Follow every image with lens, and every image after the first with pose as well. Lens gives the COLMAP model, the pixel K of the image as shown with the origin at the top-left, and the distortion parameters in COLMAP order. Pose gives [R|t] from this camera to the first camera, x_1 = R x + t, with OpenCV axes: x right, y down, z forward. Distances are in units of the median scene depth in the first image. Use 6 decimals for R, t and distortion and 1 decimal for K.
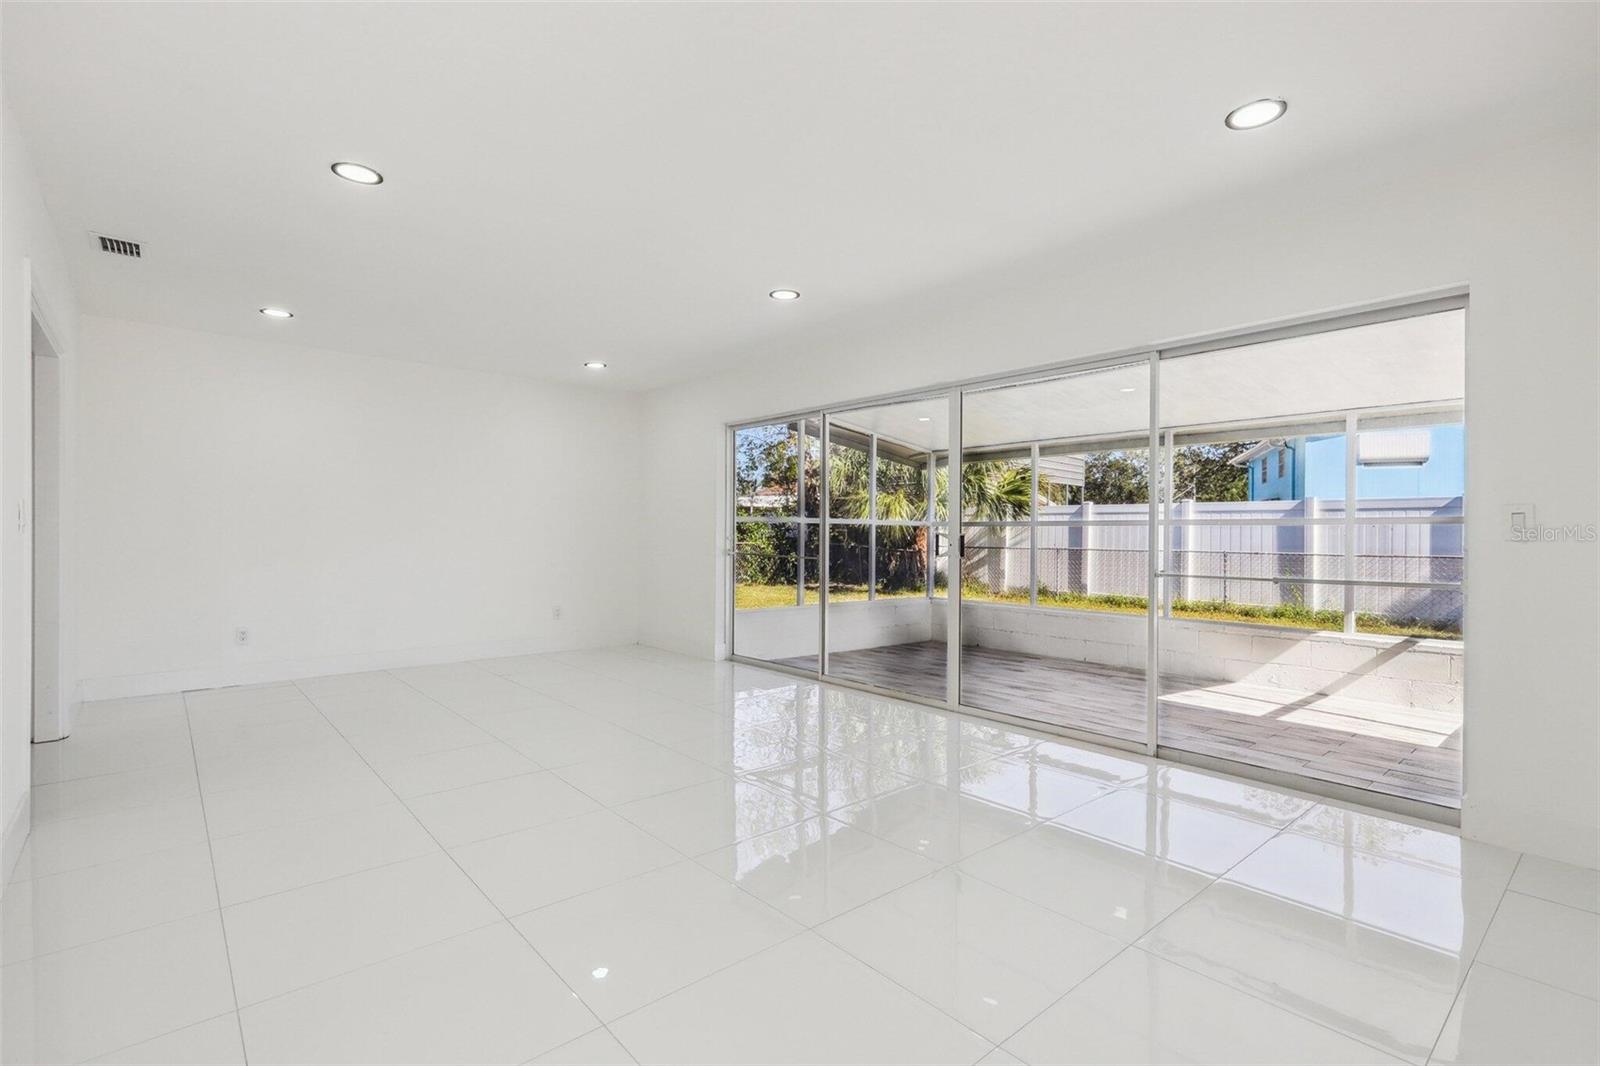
lens RADIAL K [[736.2, 0, 800.0], [0, 736.2, 533.0], [0, 0, 1]] dist [0.000609, 0.000322]
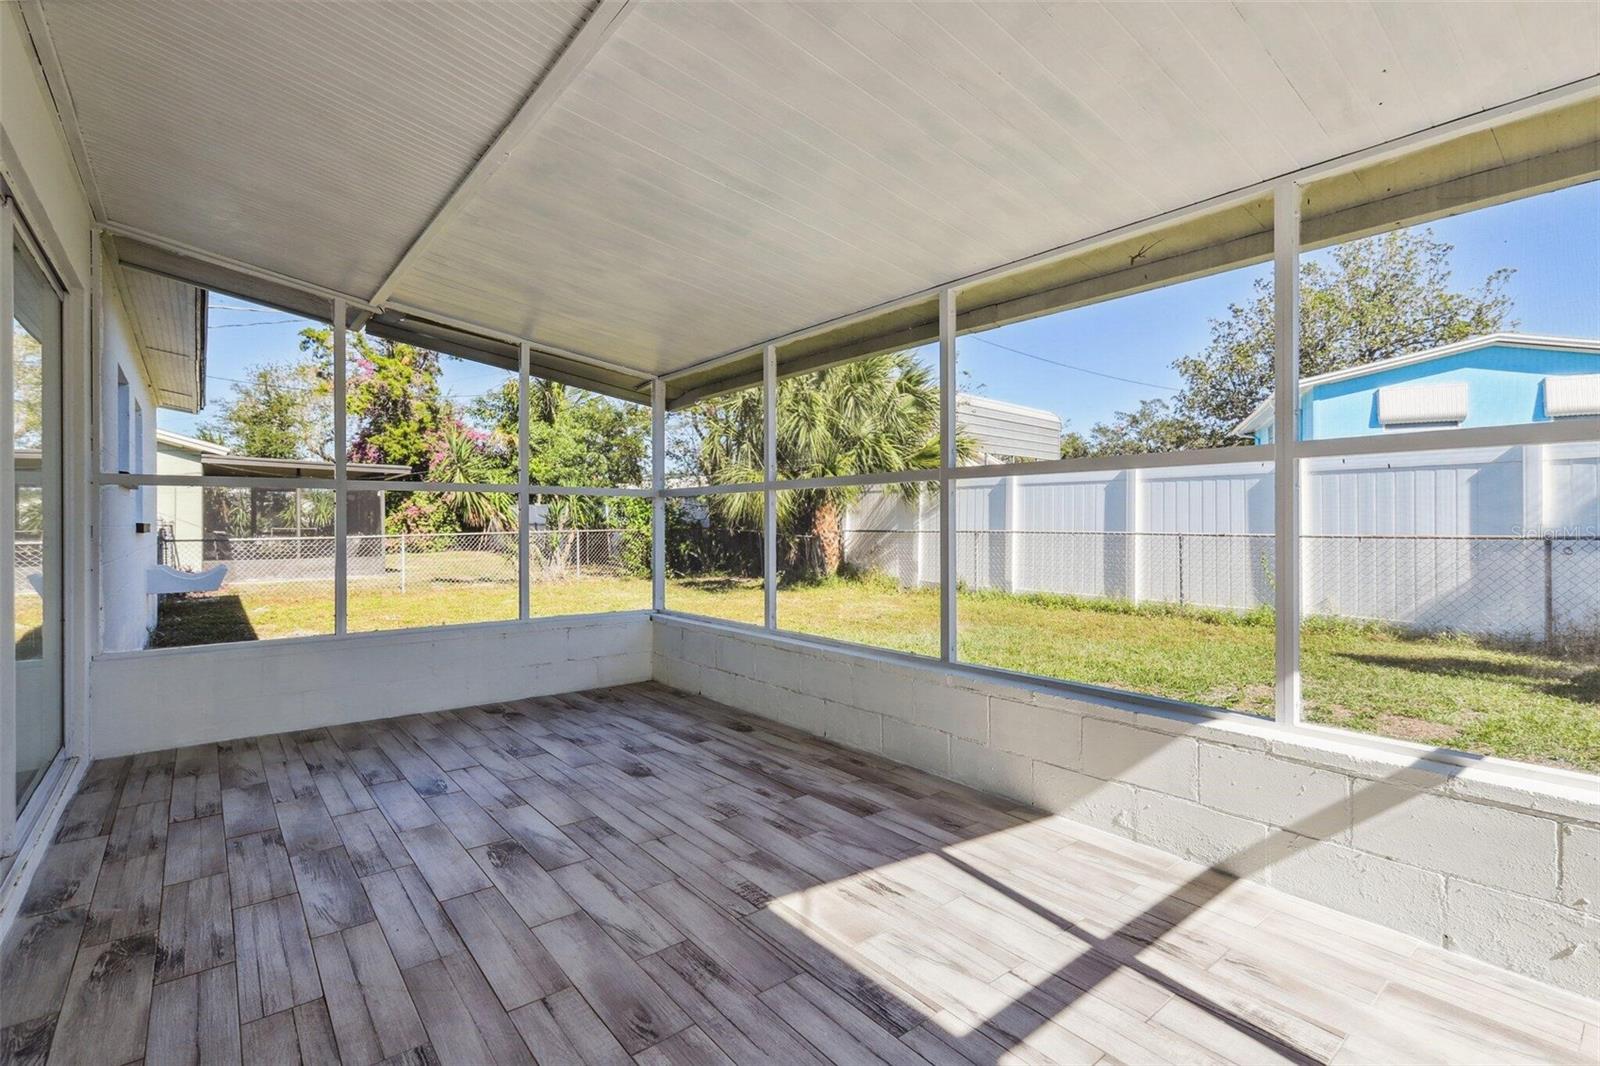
lens RADIAL K [[733.1, 0, 805.4], [0, 733.1, 522.3], [0, 0, 1]] dist [-0.002186, -0.000203]
pose [[0.999625, -0.010186, -0.025403, 0.192106], [0.010269, 0.999942, 0.003117, 0.007615], [0.025370, -0.003377, 0.999672, 0.230765]]
